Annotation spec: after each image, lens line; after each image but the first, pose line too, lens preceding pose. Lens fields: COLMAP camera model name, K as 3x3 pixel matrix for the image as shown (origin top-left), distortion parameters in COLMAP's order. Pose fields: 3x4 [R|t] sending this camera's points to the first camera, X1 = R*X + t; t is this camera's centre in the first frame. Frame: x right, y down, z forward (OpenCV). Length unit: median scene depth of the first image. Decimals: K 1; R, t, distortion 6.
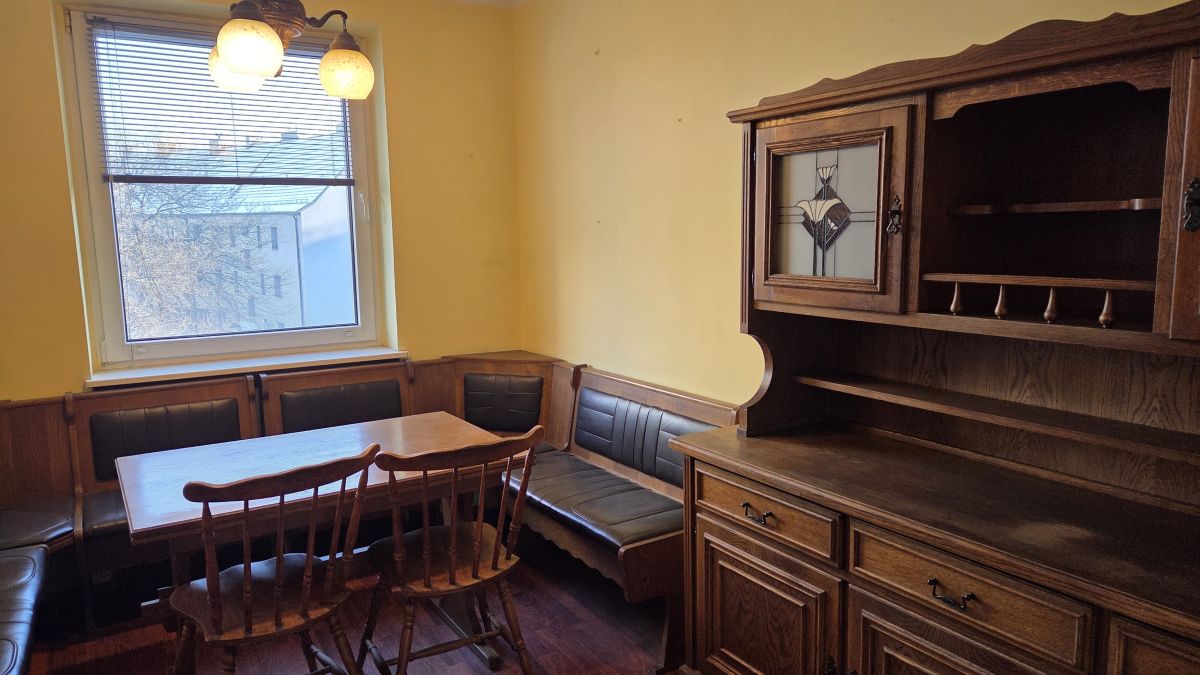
lens RADIAL K [[808.6, 0, 600.0], [0, 808.6, 337.5], [0, 0, 1]] dist [0.088791, -0.063047]
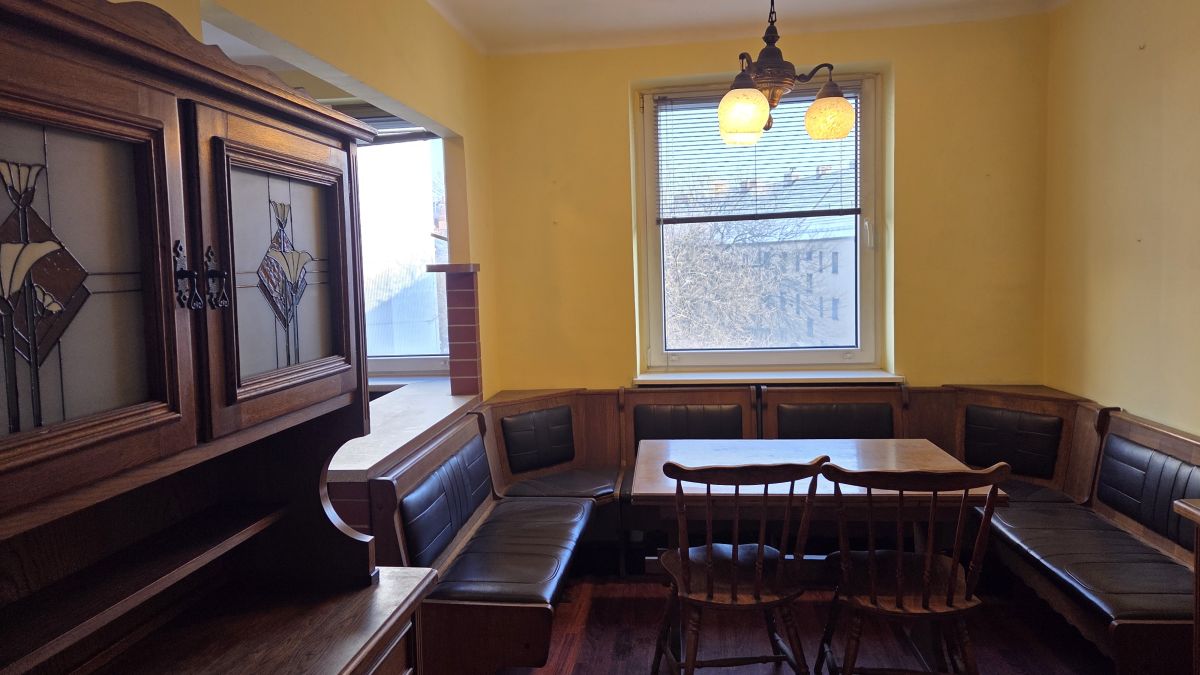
lens RADIAL K [[840.6, 0, 600.6], [0, 840.6, 318.7], [0, 0, 1]] dist [0.061922, -0.063390]
pose [[0.783557, 0.030314, -0.620579, 0.135369], [-0.062661, 0.997572, -0.030388, 0.001705], [0.618151, 0.062697, 0.783555, -0.054461]]
